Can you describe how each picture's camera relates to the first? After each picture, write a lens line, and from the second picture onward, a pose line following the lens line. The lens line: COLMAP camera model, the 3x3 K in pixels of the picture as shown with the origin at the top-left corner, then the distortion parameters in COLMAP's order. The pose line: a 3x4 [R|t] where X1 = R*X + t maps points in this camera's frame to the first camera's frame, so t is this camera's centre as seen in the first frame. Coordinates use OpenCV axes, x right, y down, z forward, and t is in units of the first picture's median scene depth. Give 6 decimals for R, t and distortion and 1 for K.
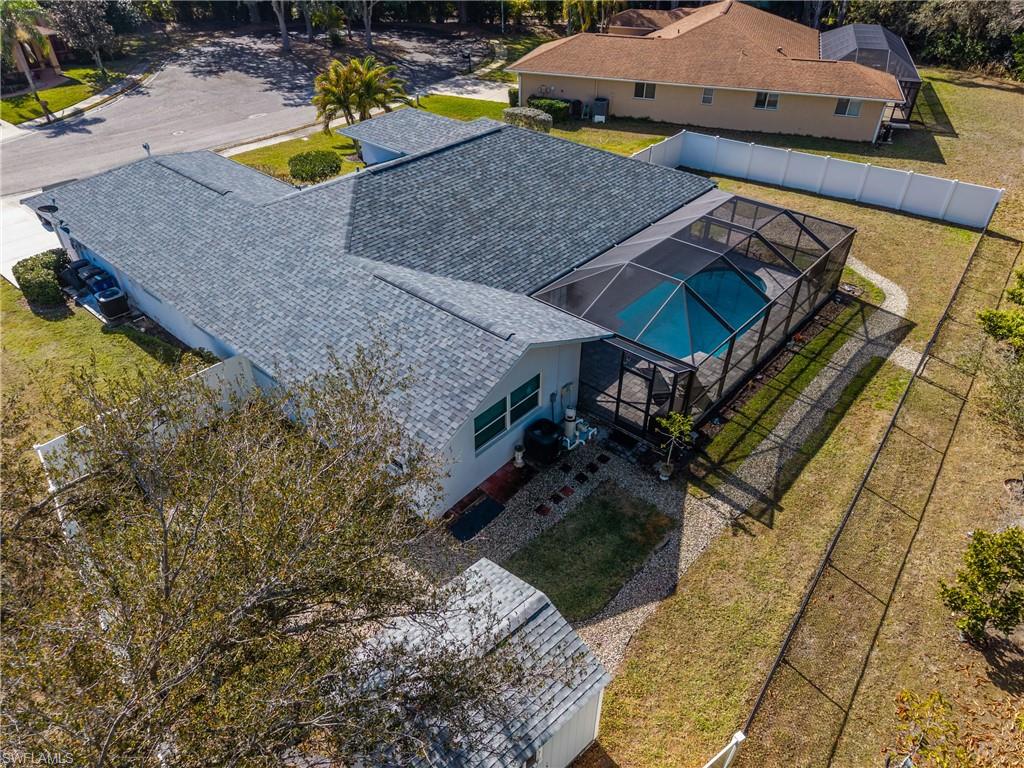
lens RADIAL K [[698.2, 0, 512.0], [0, 698.2, 384.0], [0, 0, 1]] dist [-0.004699, -0.002460]
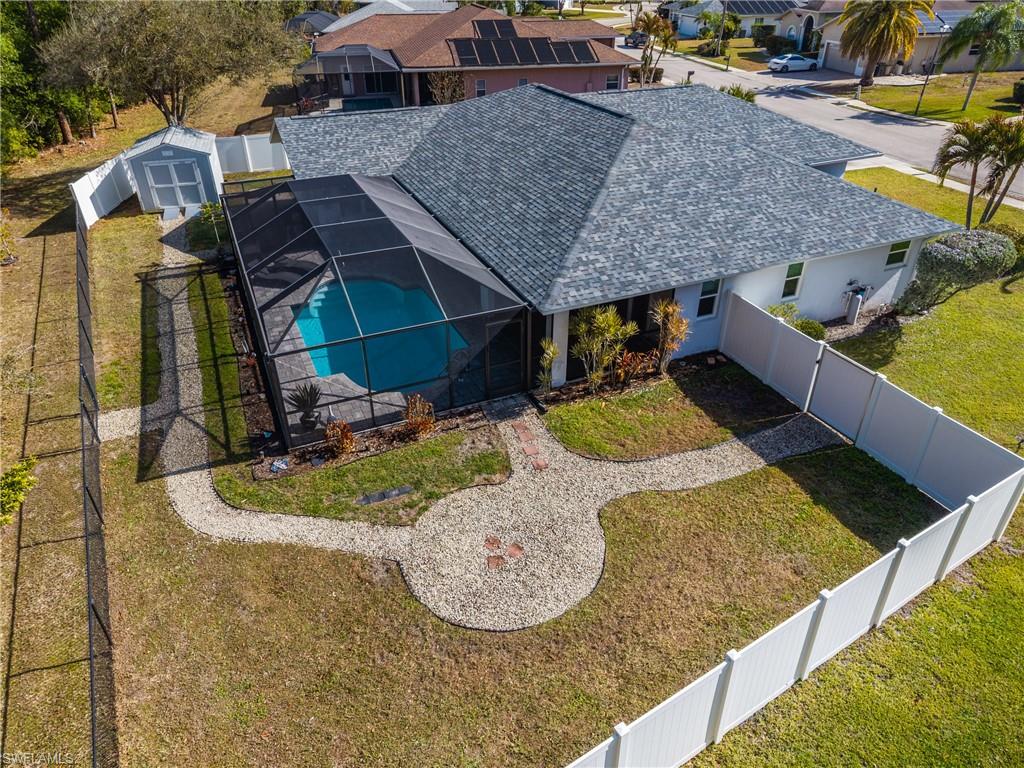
lens RADIAL K [[698.2, 0, 512.0], [0, 698.2, 384.0], [0, 0, 1]] dist [-0.004699, -0.002460]
pose [[-0.415522, 0.472541, -0.777204, 1.016128], [-0.564374, 0.536150, 0.627714, -0.789088], [0.713319, 0.699463, 0.043908, 1.339926]]
